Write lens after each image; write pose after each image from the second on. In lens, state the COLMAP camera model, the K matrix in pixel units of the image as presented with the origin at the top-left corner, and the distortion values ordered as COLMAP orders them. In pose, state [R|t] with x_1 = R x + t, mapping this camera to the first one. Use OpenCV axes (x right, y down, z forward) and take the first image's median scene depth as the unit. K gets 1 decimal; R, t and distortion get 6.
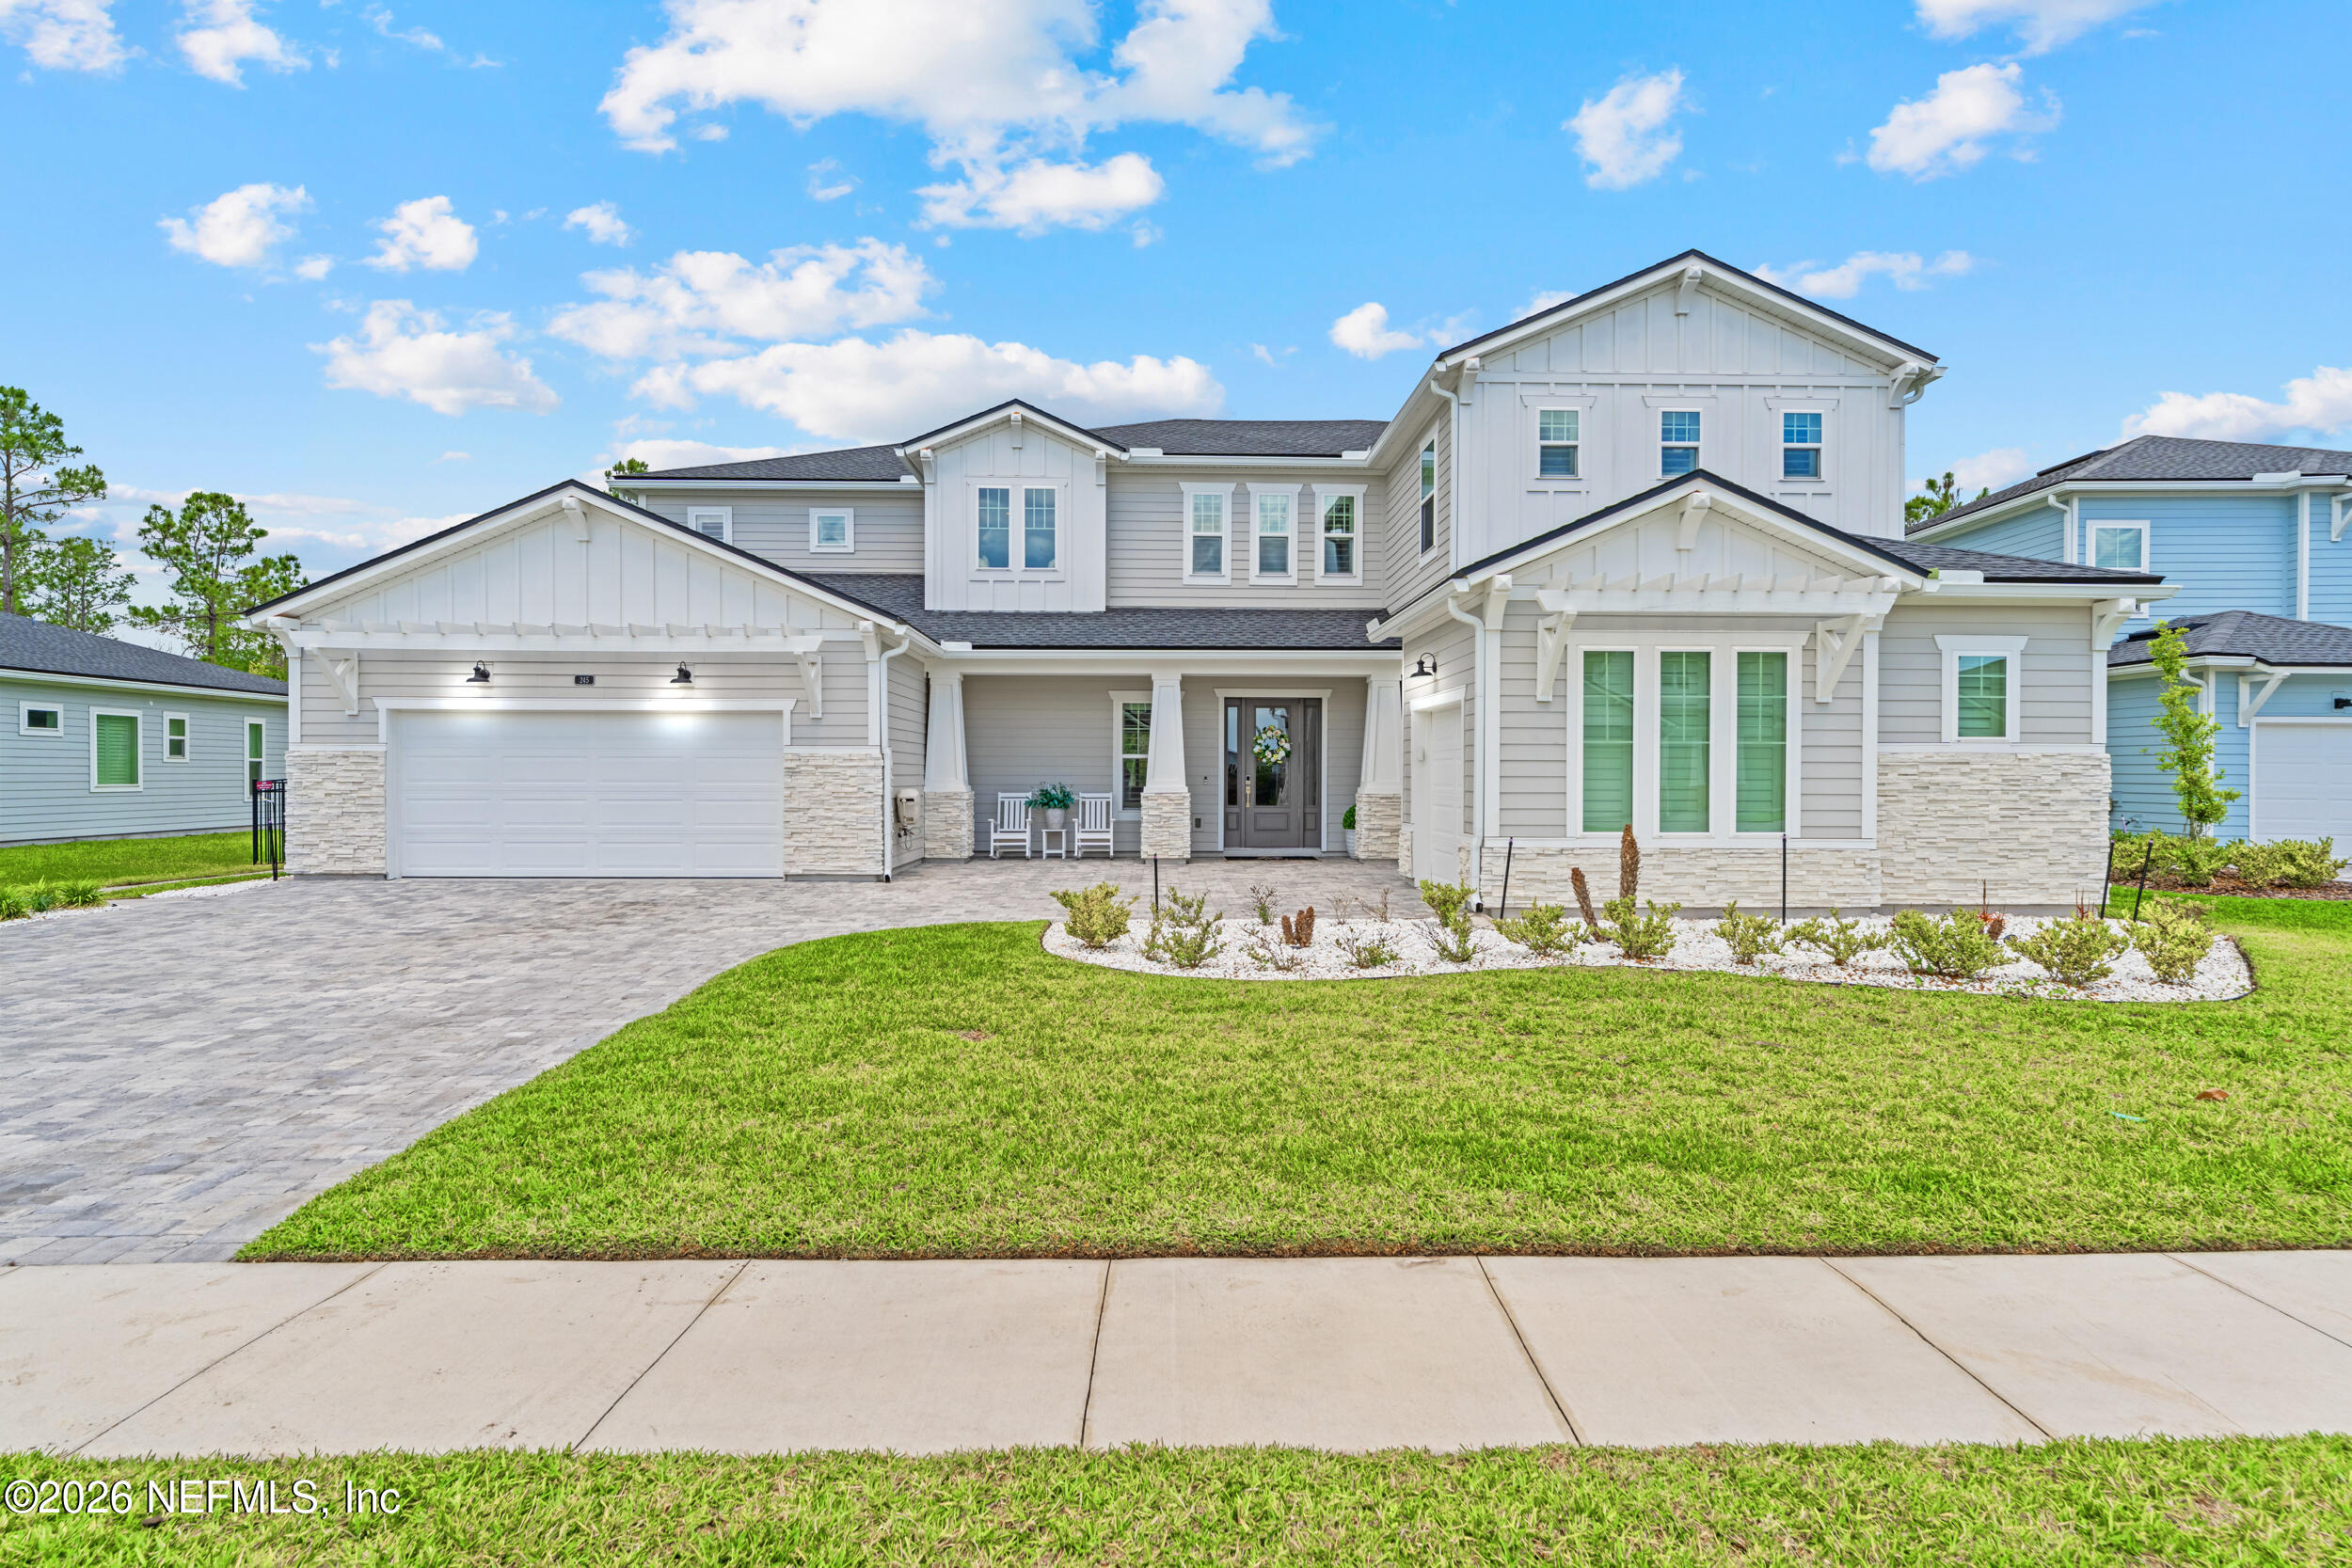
lens RADIAL K [[1197.3, 0, 1141.8], [0, 1197.3, 787.8], [0, 0, 1]] dist [-0.003496, 0.000095]
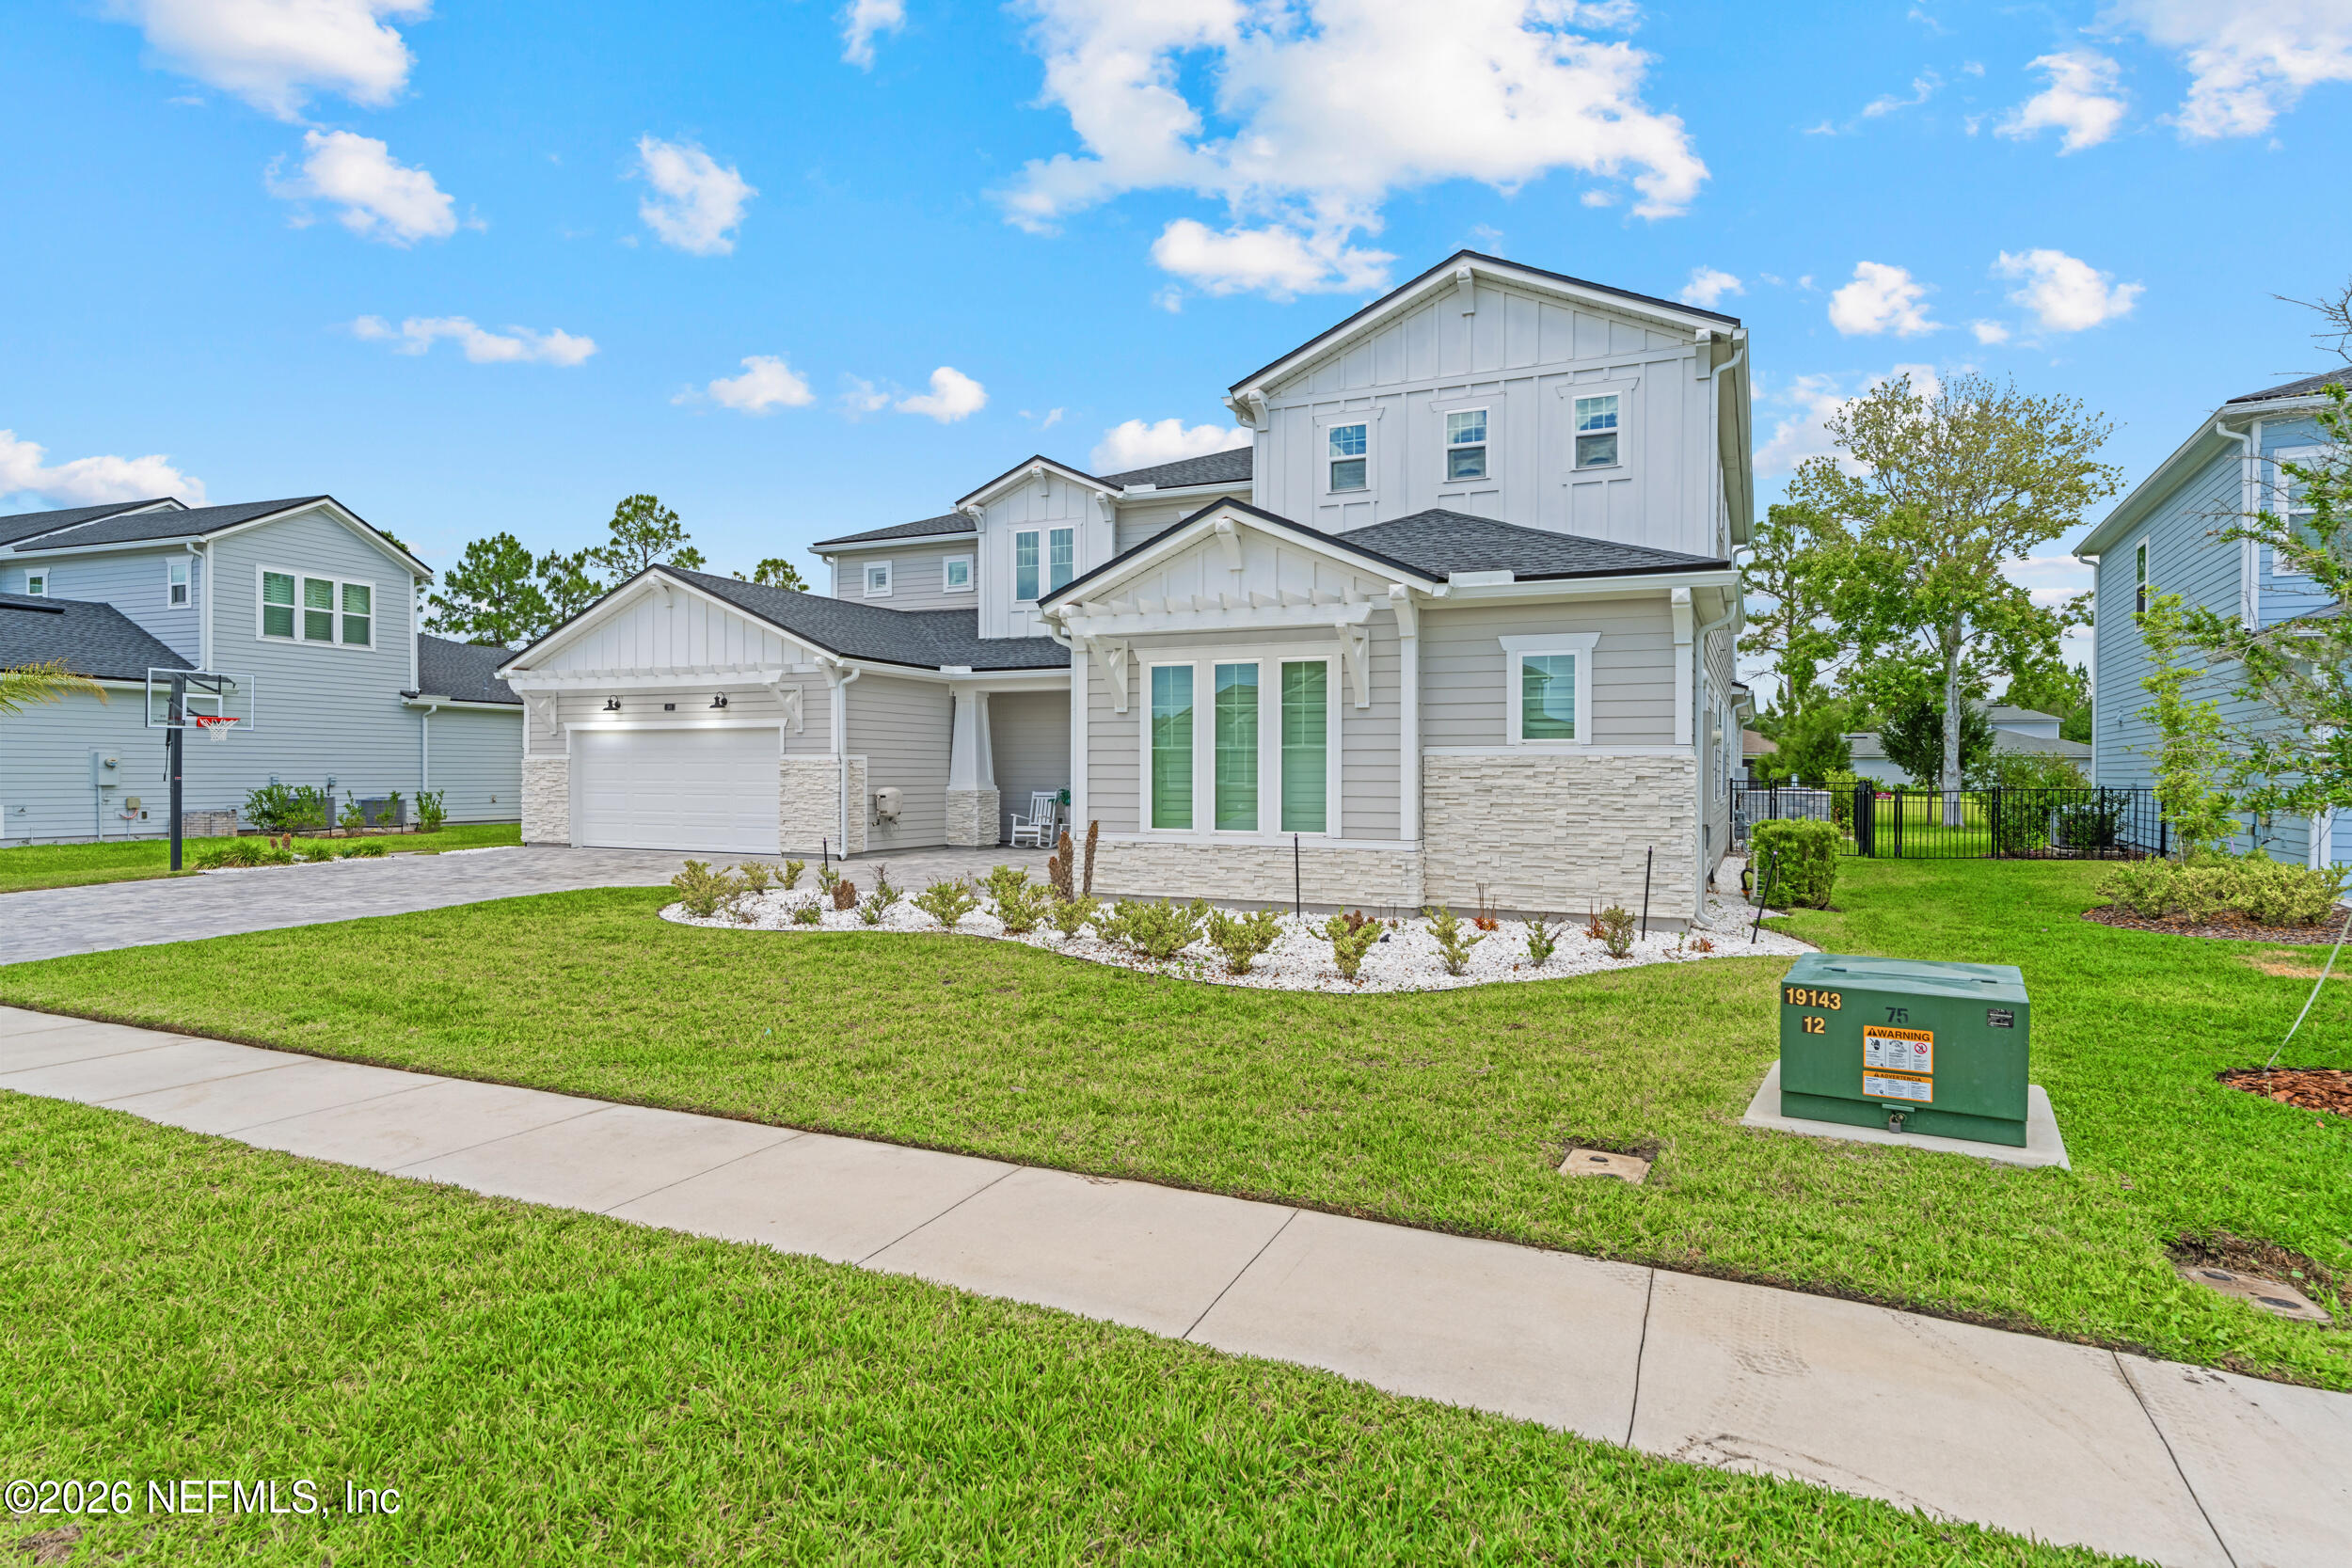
lens RADIAL K [[1213.7, 0, 1180.8], [0, 1213.7, 787.6], [0, 0, 1]] dist [-0.001325, -0.000987]
pose [[0.903168, 0.005830, -0.429248, 0.672377], [-0.006578, 0.999978, -0.000260, -0.000729], [0.429238, 0.003058, 0.903186, -0.012658]]
